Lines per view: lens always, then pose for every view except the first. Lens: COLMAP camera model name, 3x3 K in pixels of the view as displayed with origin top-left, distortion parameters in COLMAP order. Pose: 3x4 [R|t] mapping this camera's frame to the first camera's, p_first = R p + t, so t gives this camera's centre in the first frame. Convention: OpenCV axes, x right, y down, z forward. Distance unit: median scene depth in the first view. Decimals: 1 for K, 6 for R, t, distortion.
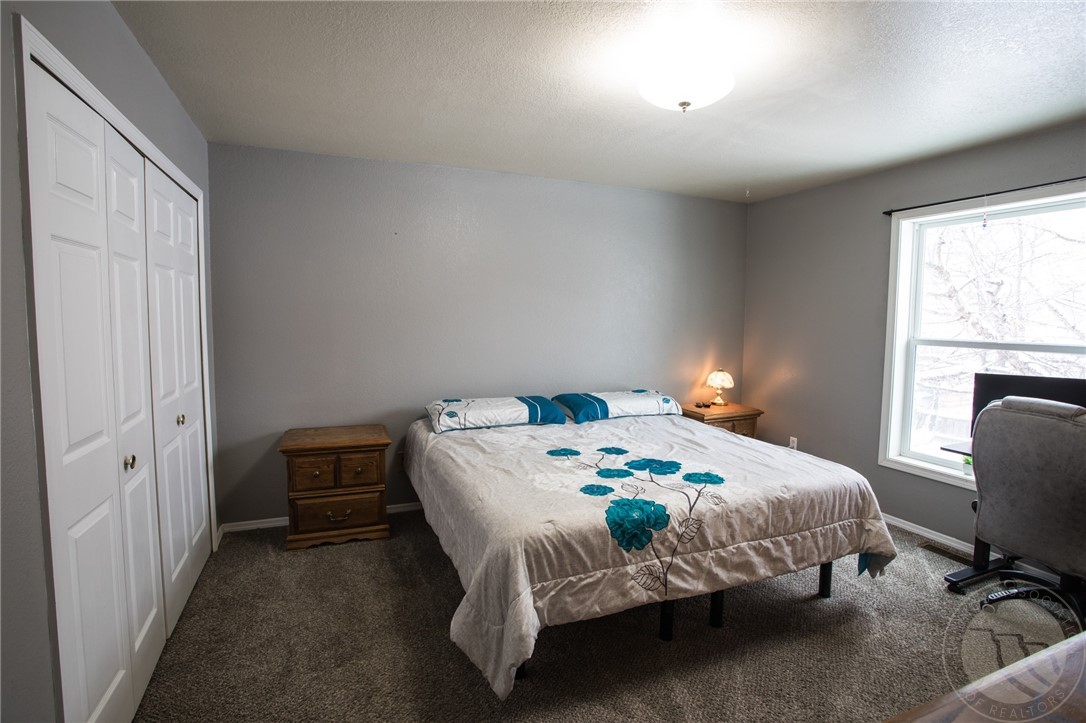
lens RADIAL K [[533.9, 0, 543.0], [0, 533.9, 361.5], [0, 0, 1]] dist [-0.084382, 0.039974]
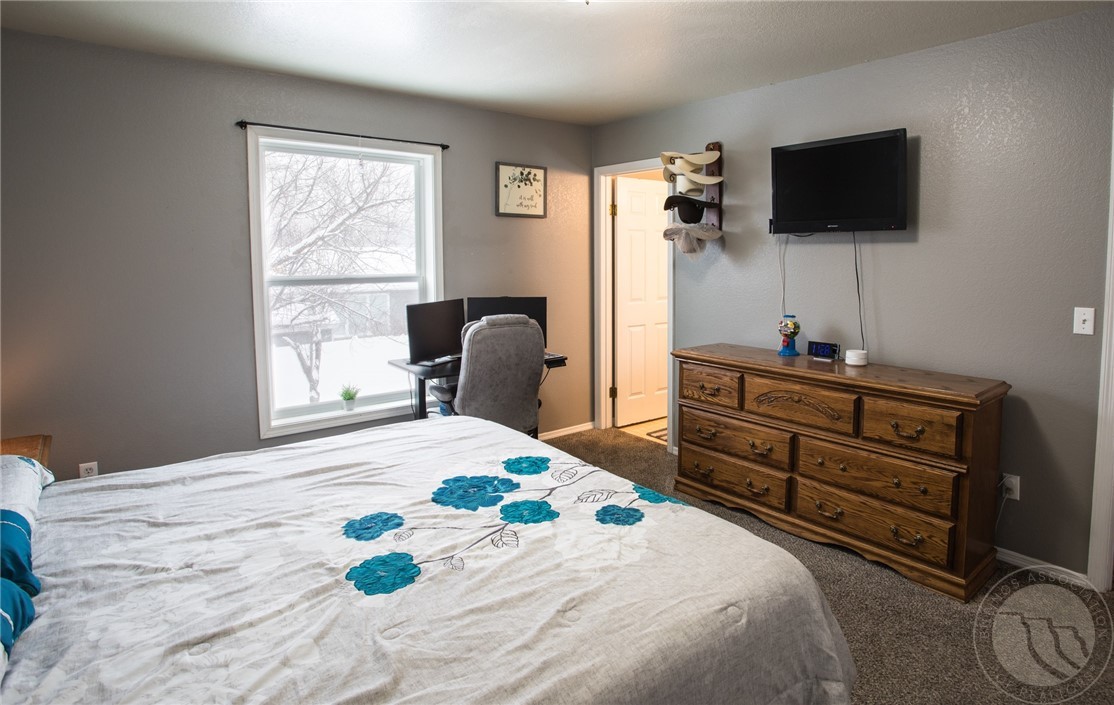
lens RADIAL K [[602.2, 0, 604.5], [0, 602.2, 301.7], [0, 0, 1]] dist [-0.037454, 0.000286]
pose [[-0.317068, -0.083087, 0.944756, -0.597578], [0.081453, 0.990089, 0.114411, -0.119537], [-0.944898, 0.113229, -0.307158, 1.220627]]
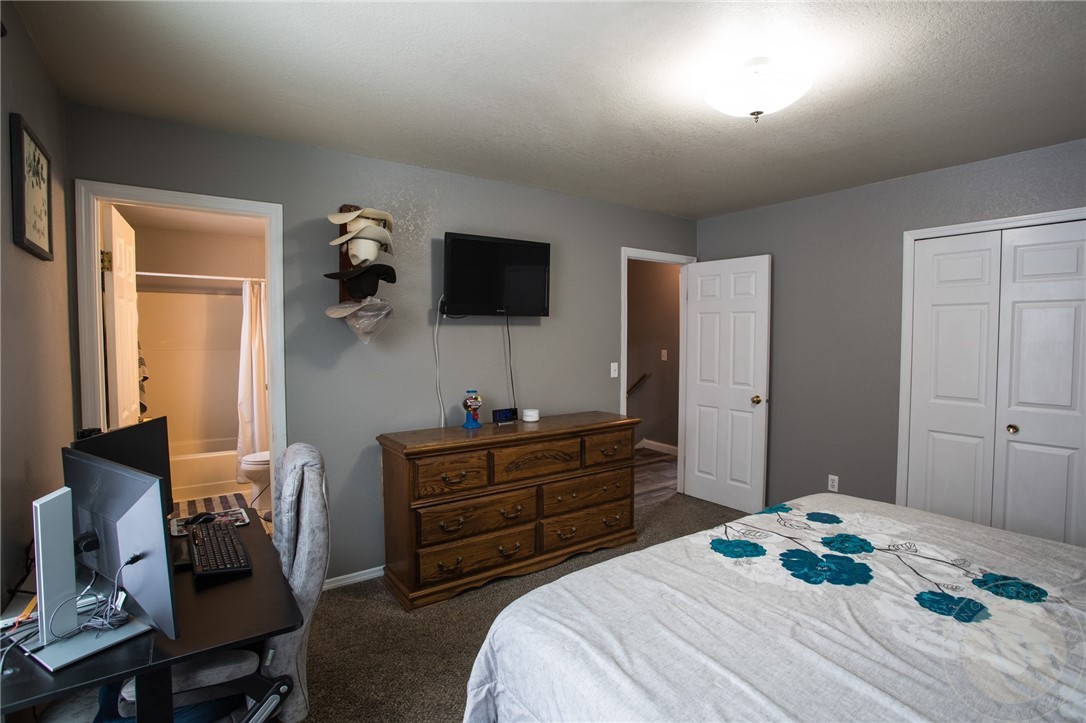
lens RADIAL K [[533.9, 0, 543.0], [0, 533.9, 361.5], [0, 0, 1]] dist [-0.084382, 0.039974]
pose [[-0.975860, 0.003664, -0.218364, 0.798916], [-0.025659, 0.991010, 0.131302, -0.149661], [0.216882, 0.133735, -0.966994, 1.756804]]
